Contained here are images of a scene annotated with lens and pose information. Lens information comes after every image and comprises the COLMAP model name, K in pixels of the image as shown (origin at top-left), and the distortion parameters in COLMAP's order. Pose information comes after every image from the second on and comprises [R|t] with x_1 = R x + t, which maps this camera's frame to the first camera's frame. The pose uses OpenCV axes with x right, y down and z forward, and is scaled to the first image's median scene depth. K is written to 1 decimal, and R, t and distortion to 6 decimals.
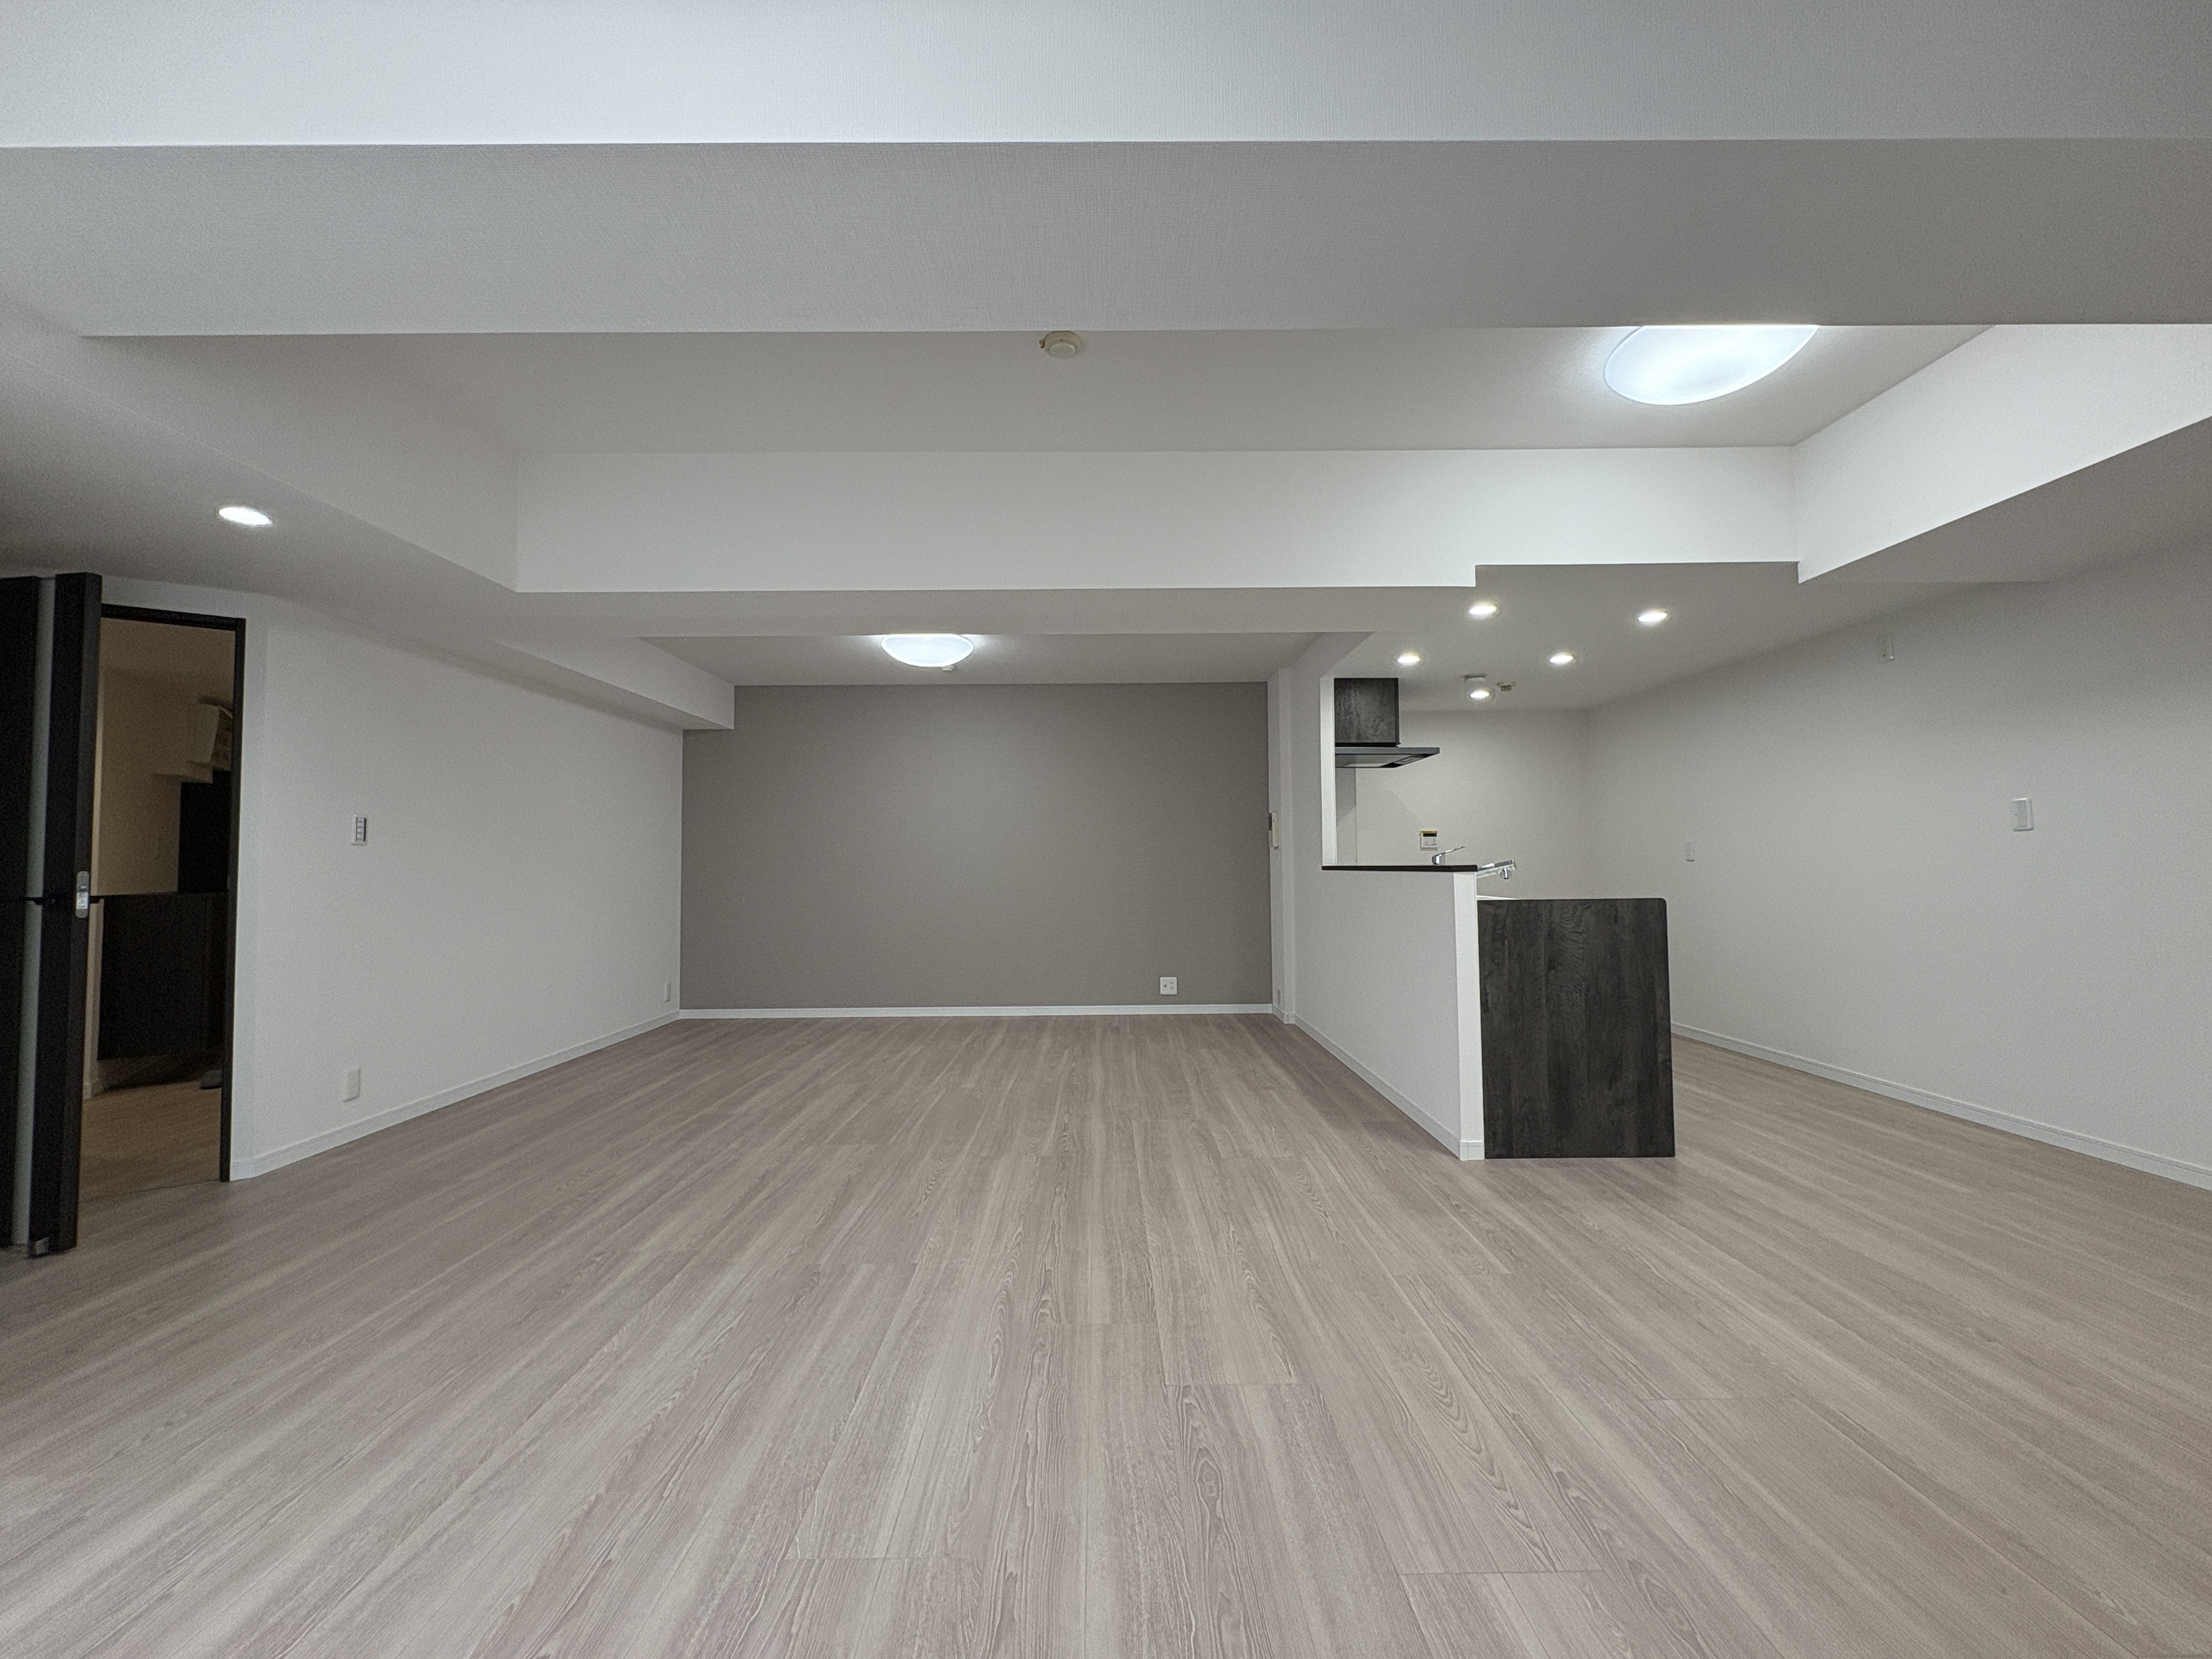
lens RADIAL K [[876.2, 0, 1106.7], [0, 876.2, 835.0], [0, 0, 1]] dist [-0.000697, 0.000396]
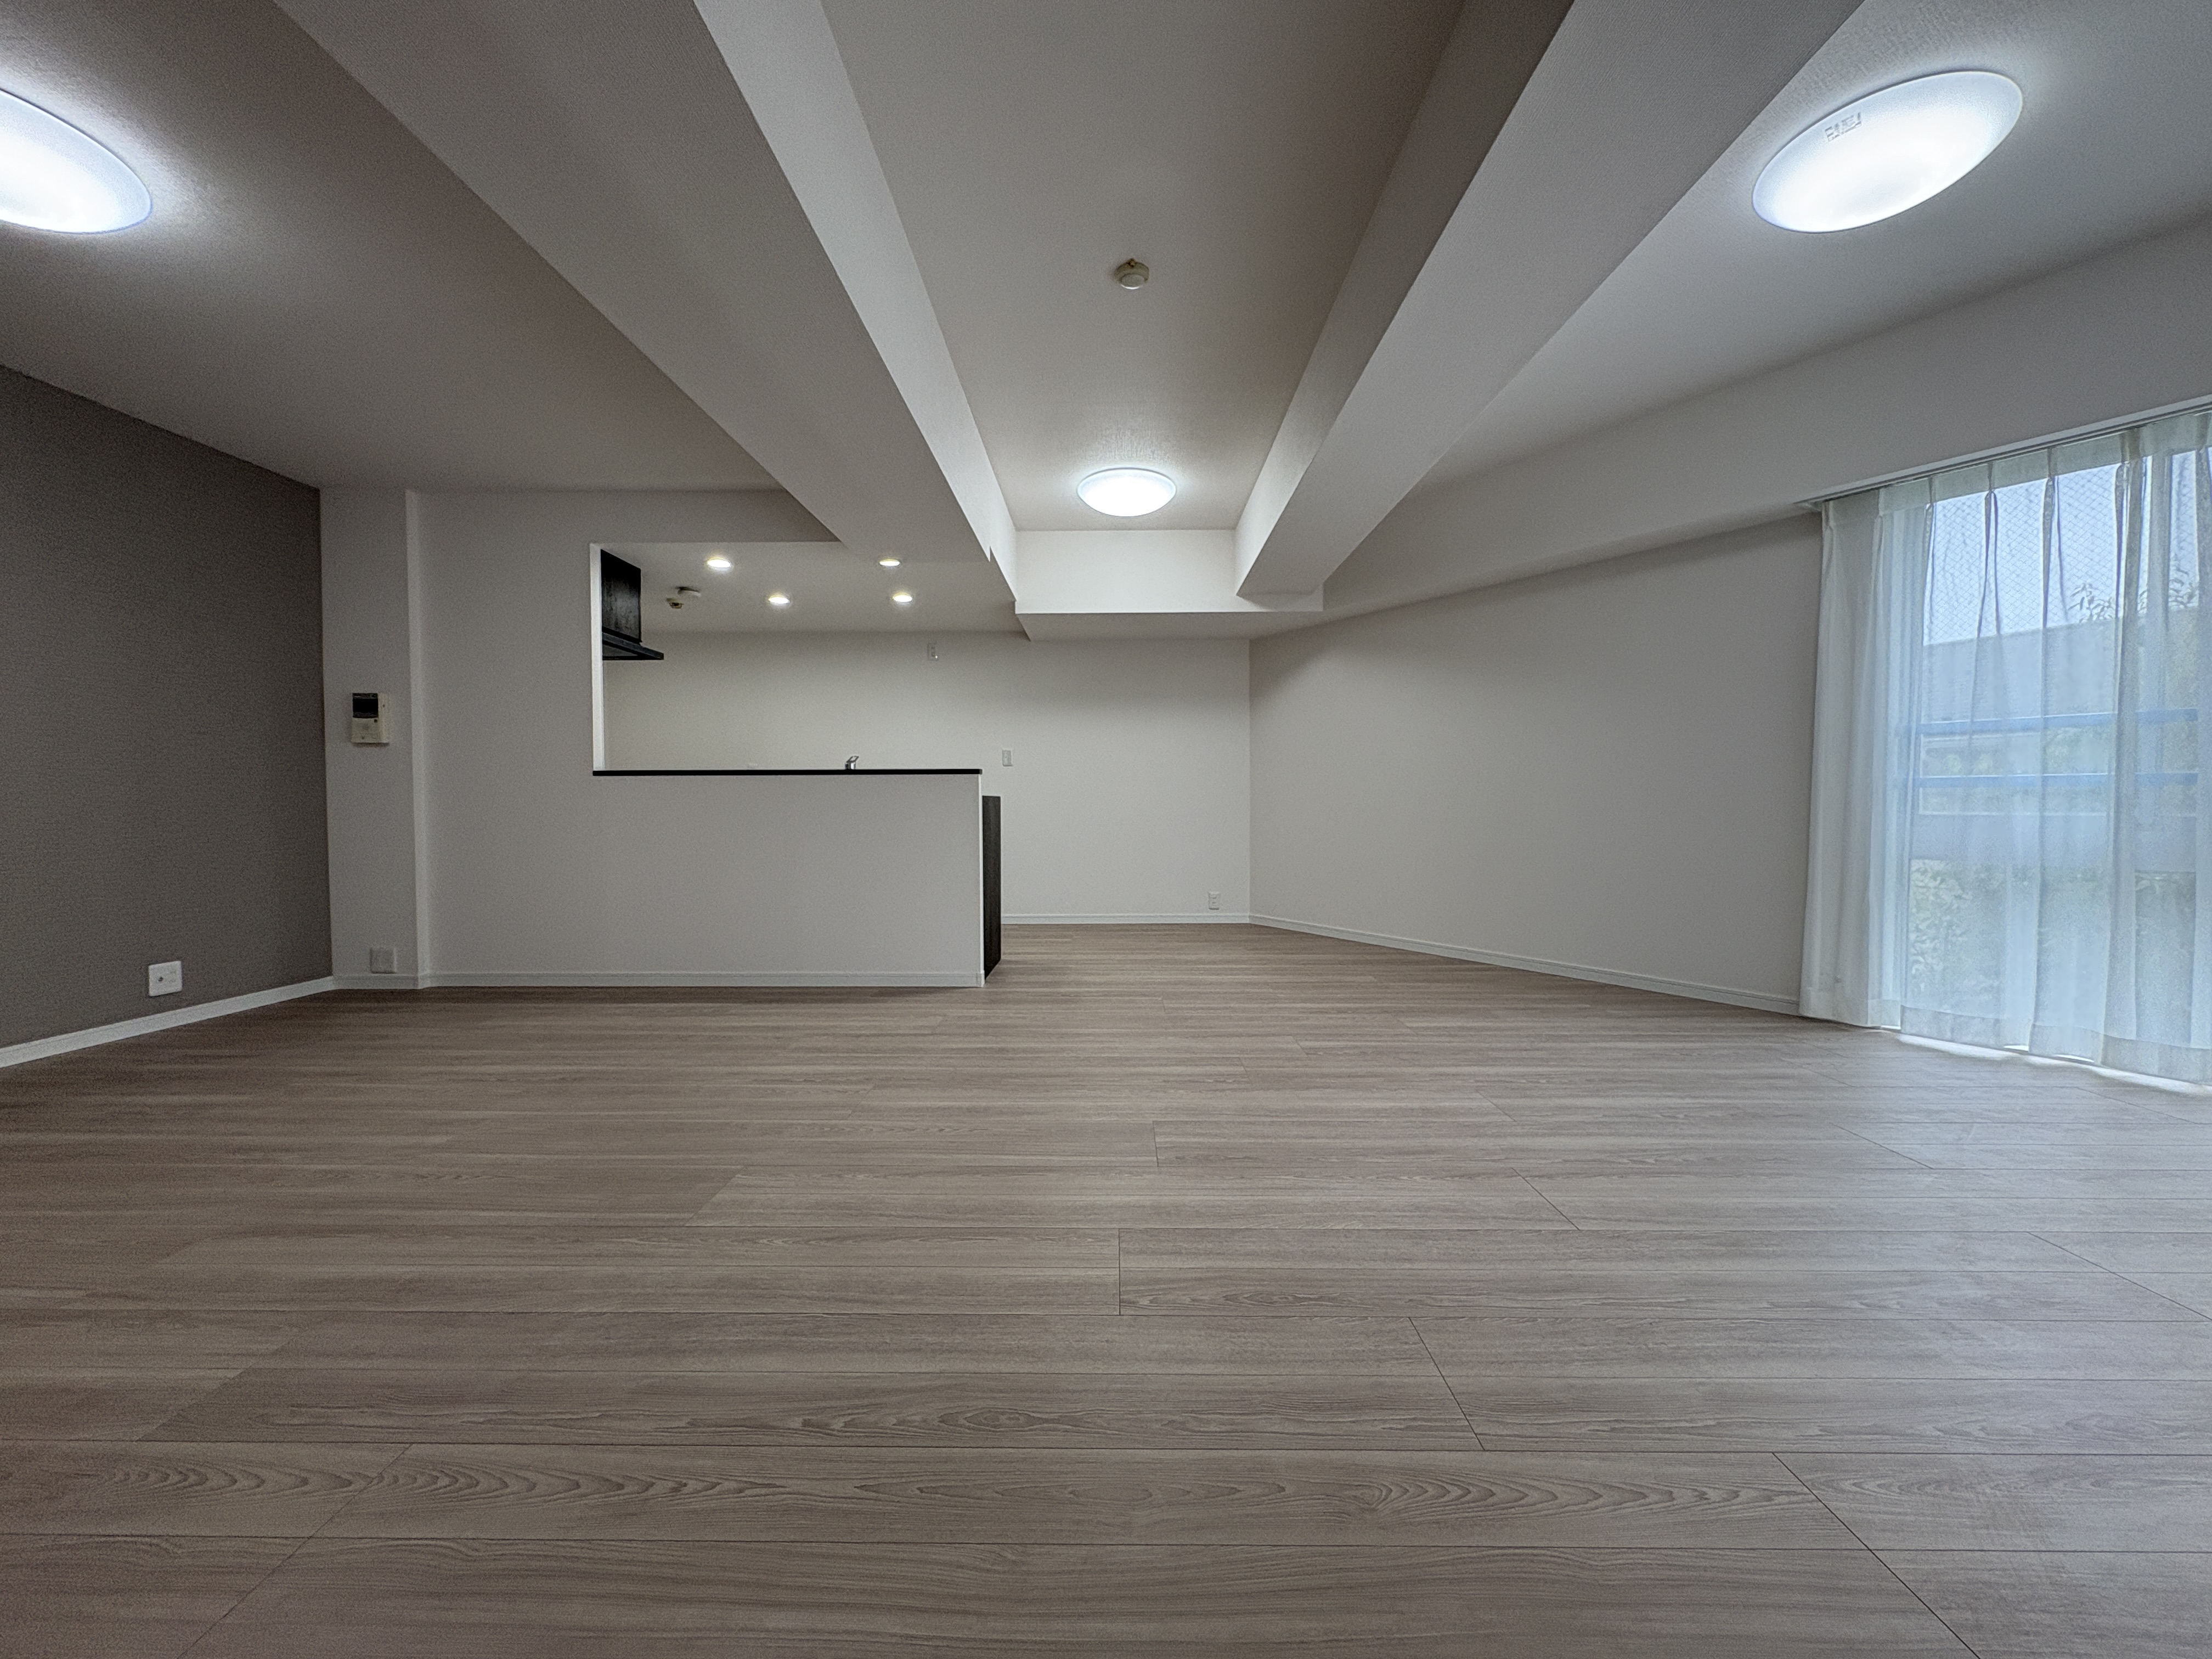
lens RADIAL K [[876.2, 0, 1110.0], [0, 876.2, 820.8], [0, 0, 1]] dist [-0.000697, 0.000396]
pose [[0.016332, -0.009566, 0.999821, -0.995879], [-0.032726, 0.999413, 0.010097, 0.100334], [-0.999331, -0.032885, 0.016009, 0.834678]]
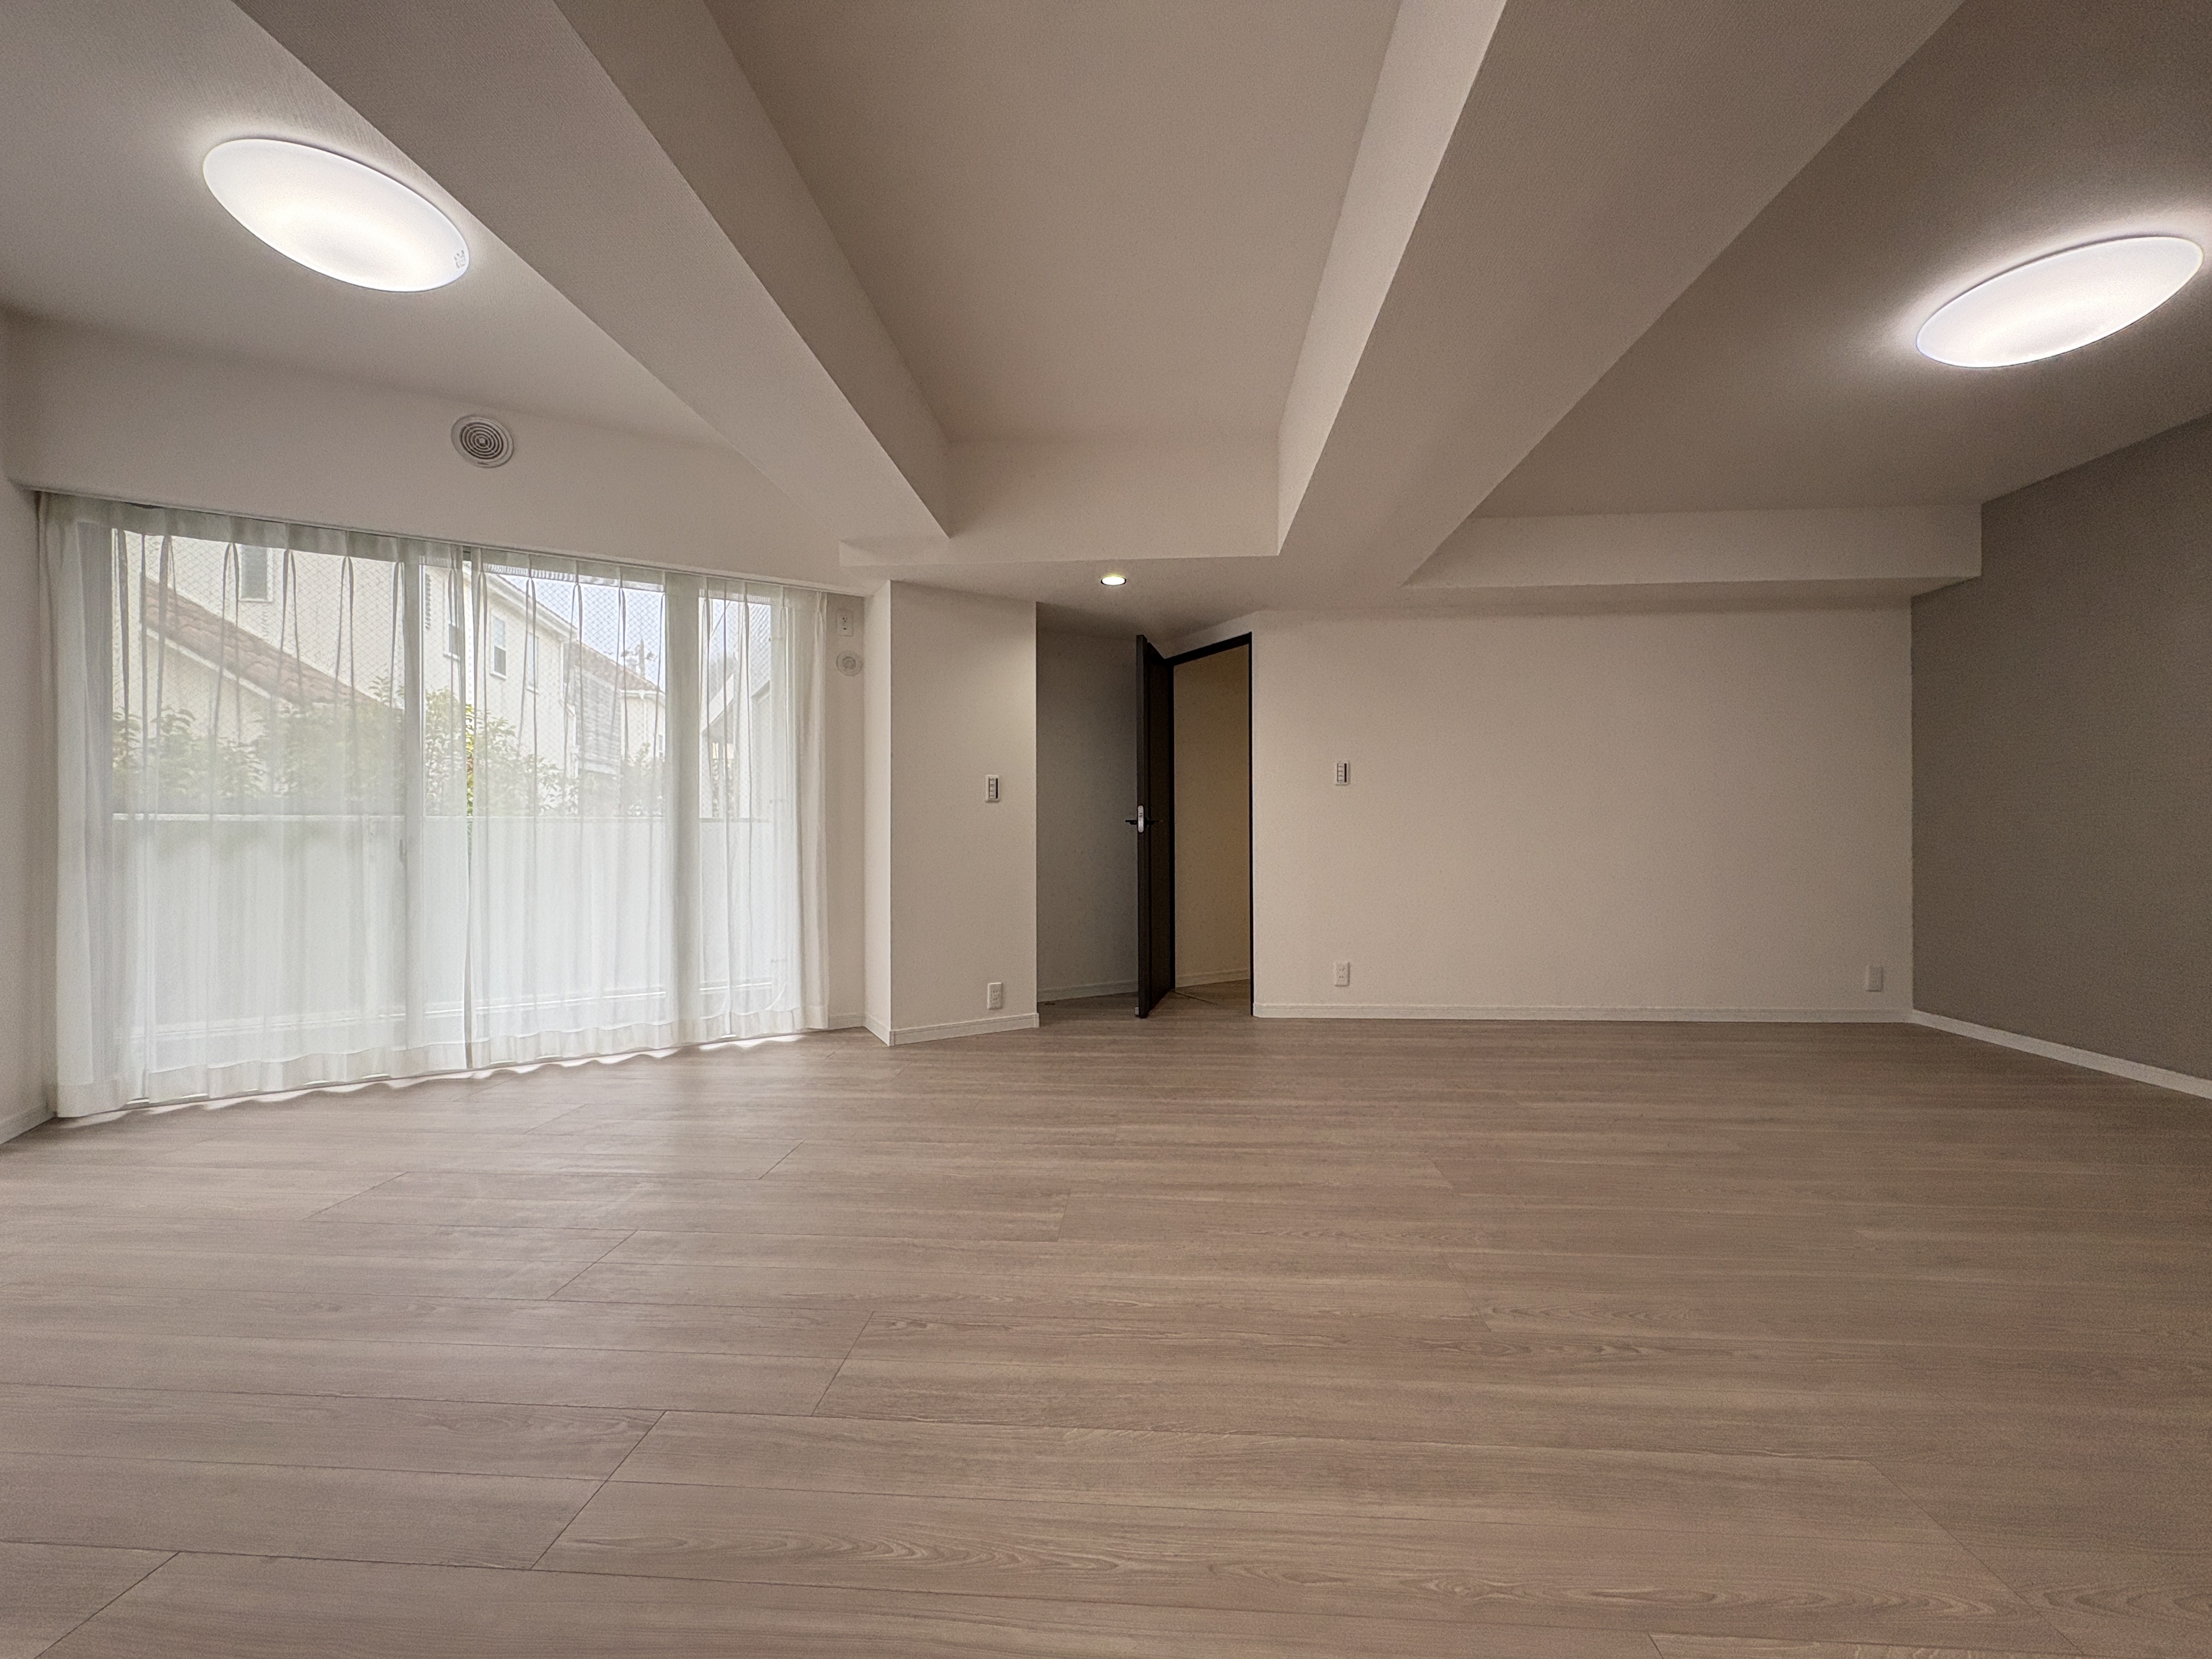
lens RADIAL K [[876.2, 0, 1104.4], [0, 876.2, 833.9], [0, 0, 1]] dist [-0.000697, 0.000396]
pose [[-0.078274, 0.012174, -0.996858, 0.503899], [0.039522, 0.999177, 0.009099, 0.066742], [0.996148, -0.038686, -0.078690, 0.901121]]
